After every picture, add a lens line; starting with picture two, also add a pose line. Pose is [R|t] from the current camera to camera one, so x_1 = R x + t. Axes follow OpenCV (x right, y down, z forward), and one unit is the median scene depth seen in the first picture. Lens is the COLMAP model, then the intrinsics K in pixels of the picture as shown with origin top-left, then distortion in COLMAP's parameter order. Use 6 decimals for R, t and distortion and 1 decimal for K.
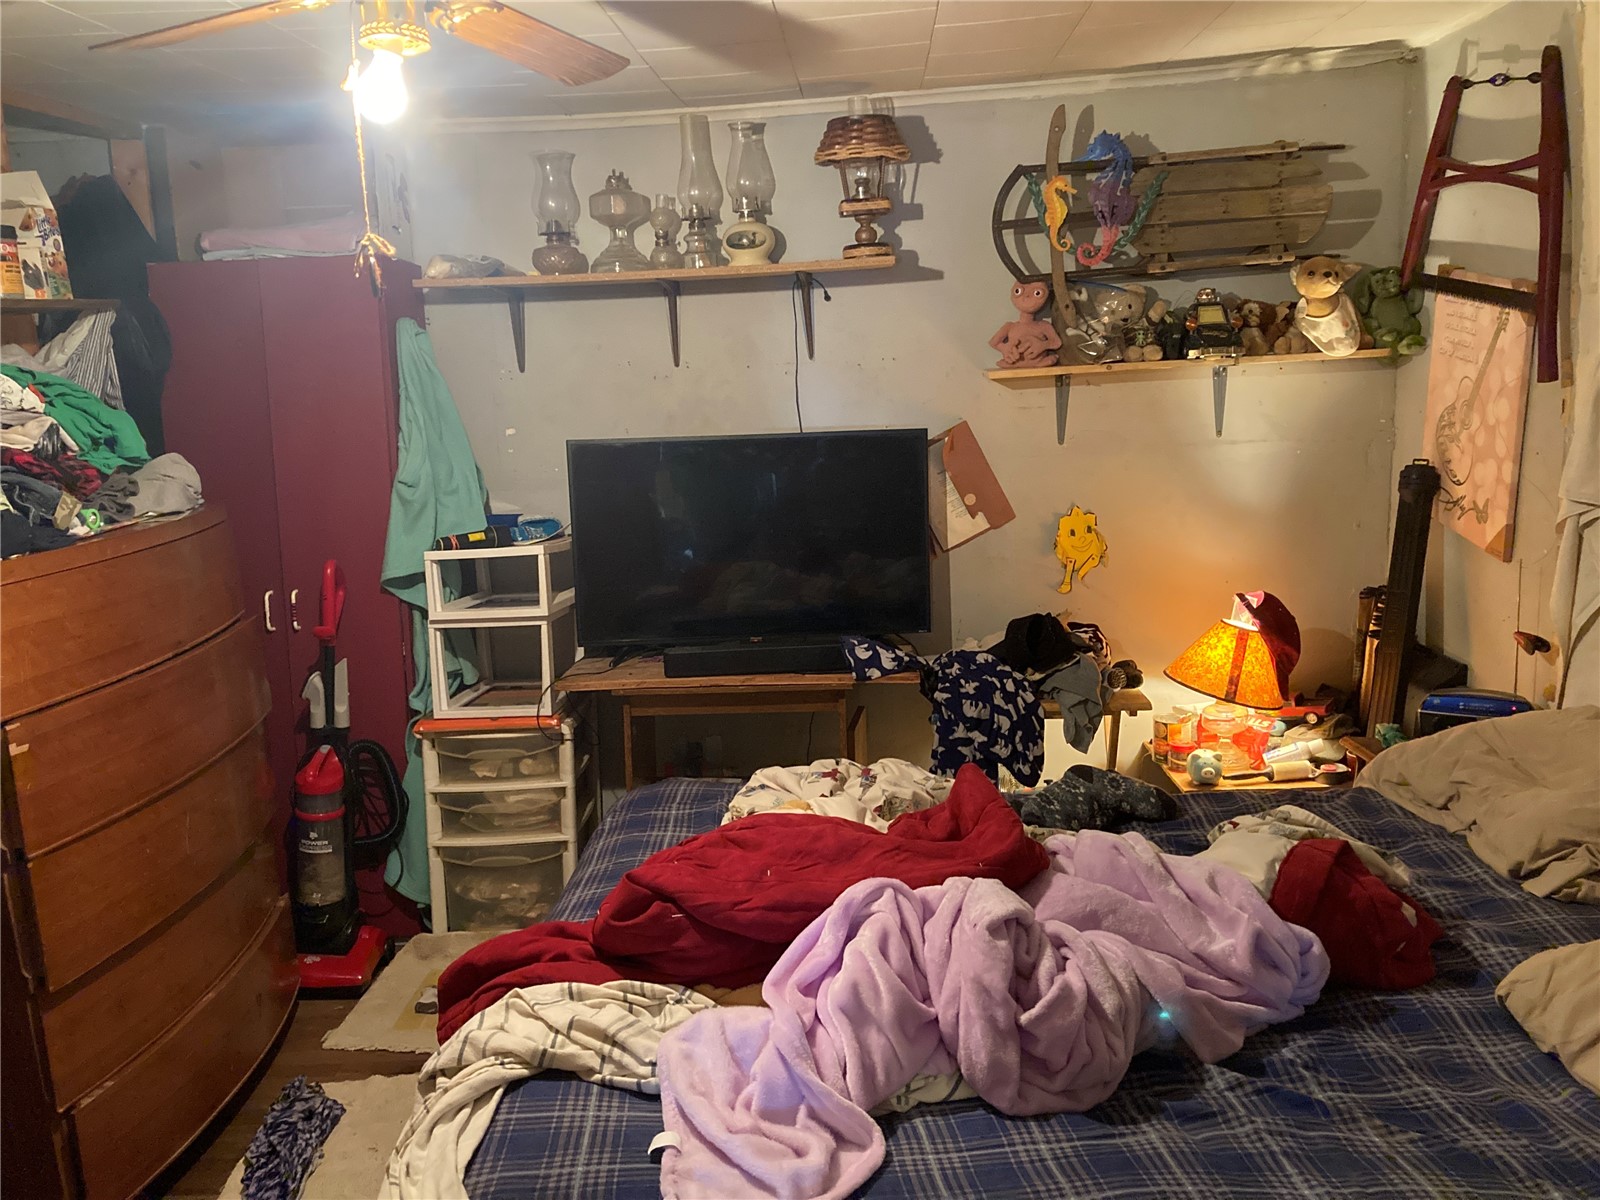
lens RADIAL K [[1329.3, 0, 792.4], [0, 1329.3, 598.8], [0, 0, 1]] dist [0.070252, -0.094853]
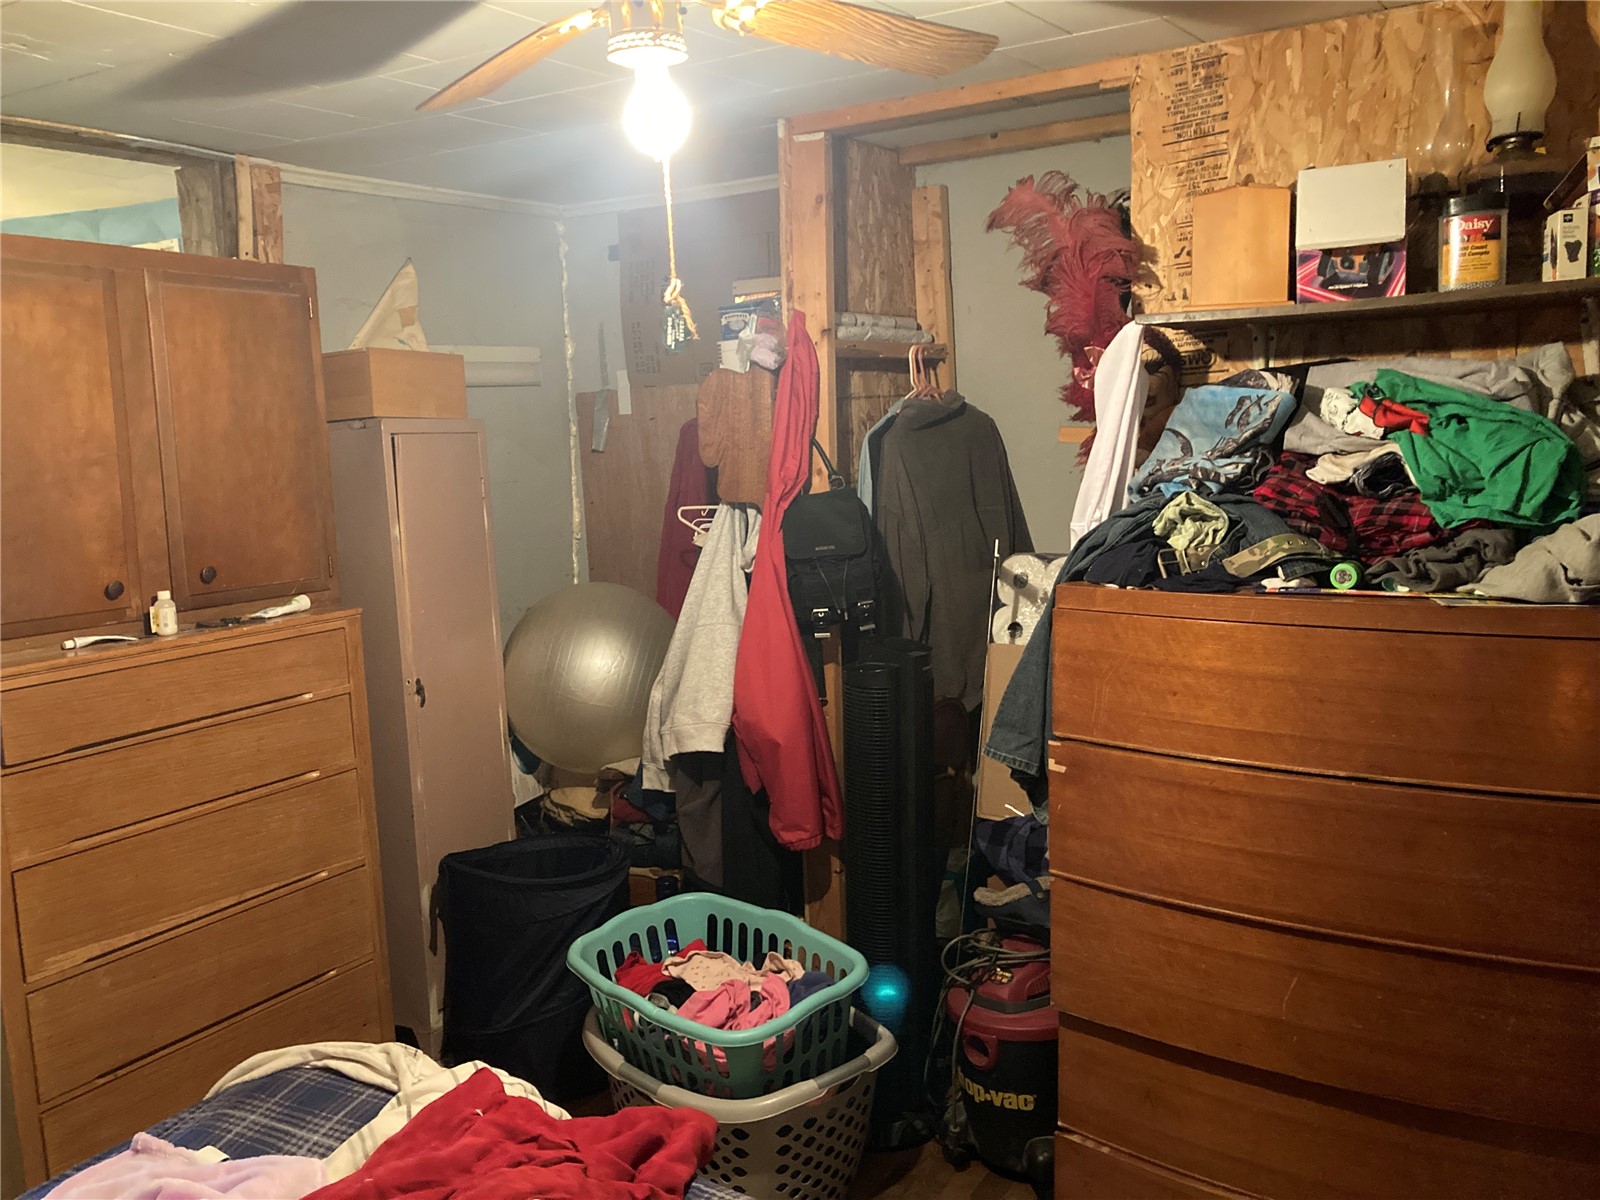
lens RADIAL K [[1329.3, 0, 801.0], [0, 1329.3, 591.5], [0, 0, 1]] dist [0.070252, -0.094853]
pose [[-0.498288, 0.178863, -0.848362, 0.236748], [-0.107450, 0.958206, 0.265133, -0.173612], [0.860328, 0.223269, -0.458244, 0.836790]]
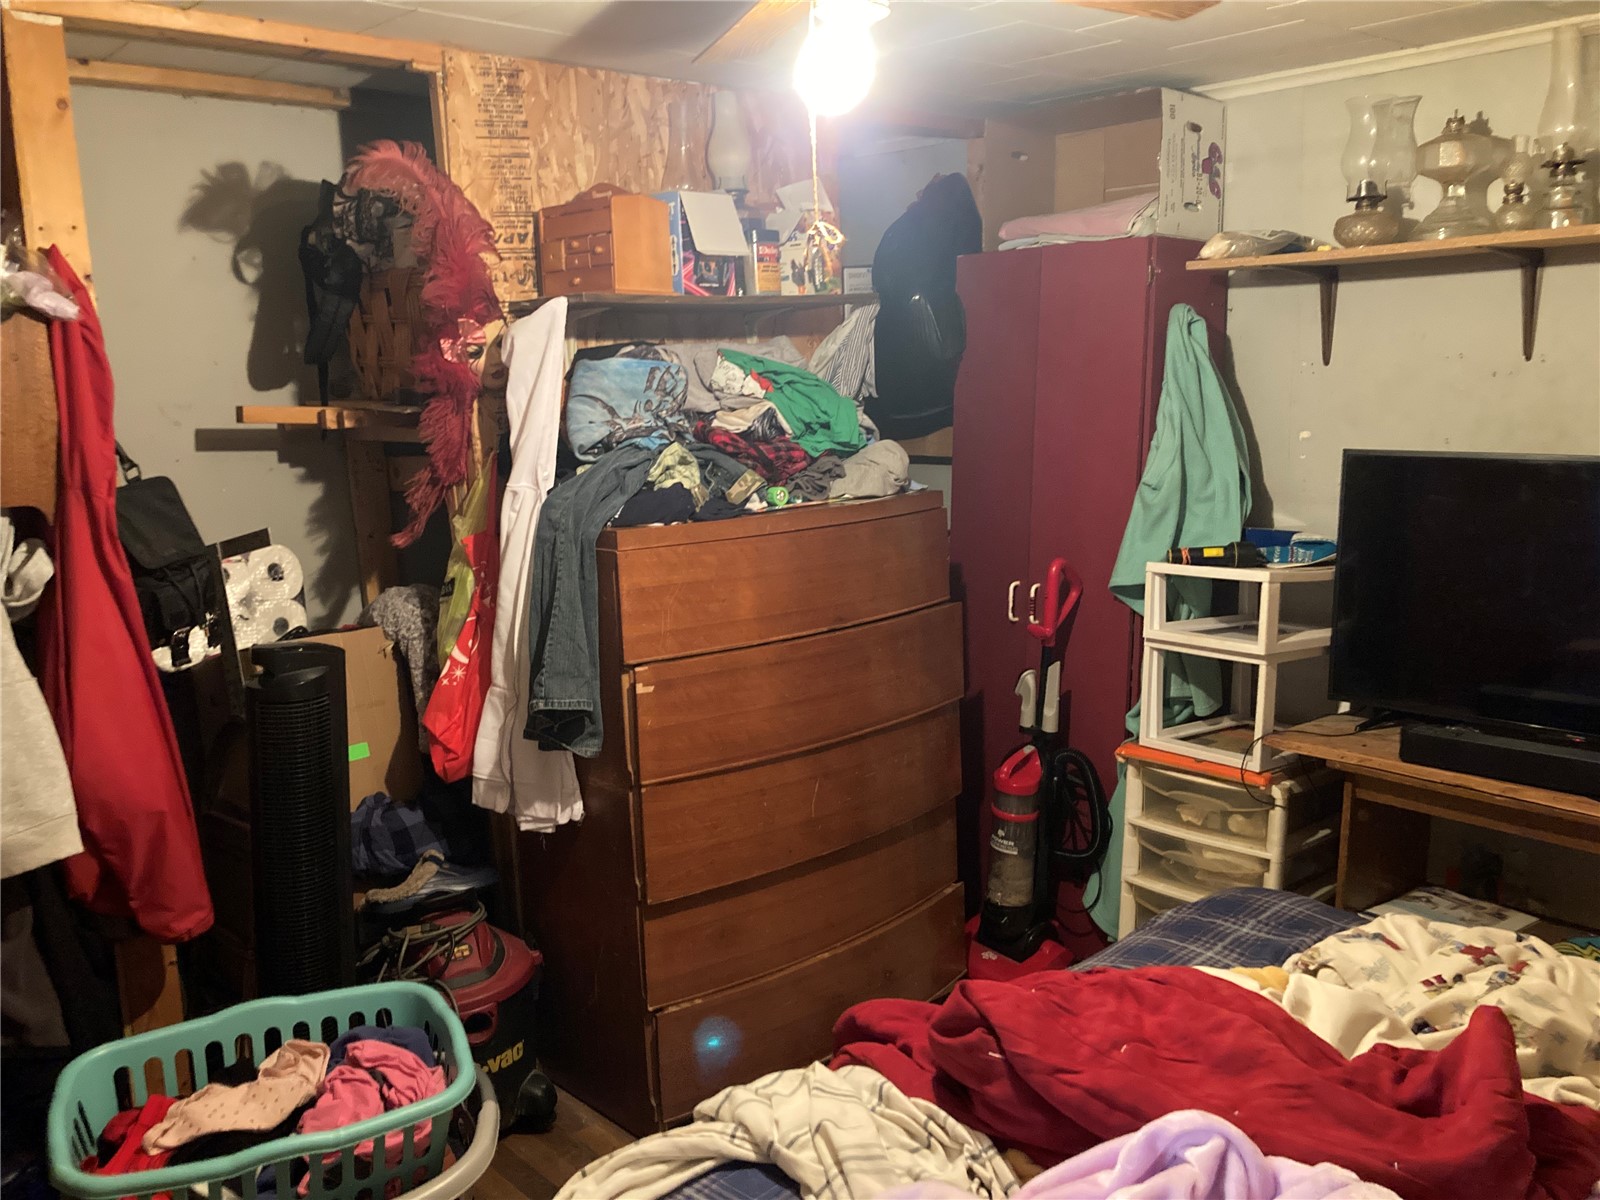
lens RADIAL K [[1329.3, 0, 783.0], [0, 1329.3, 591.4], [0, 0, 1]] dist [0.070252, -0.094853]
pose [[0.688161, 0.141814, -0.711564, 0.203499], [-0.136006, 0.988542, 0.065483, -0.041263], [0.712697, 0.051714, 0.699563, 0.188493]]
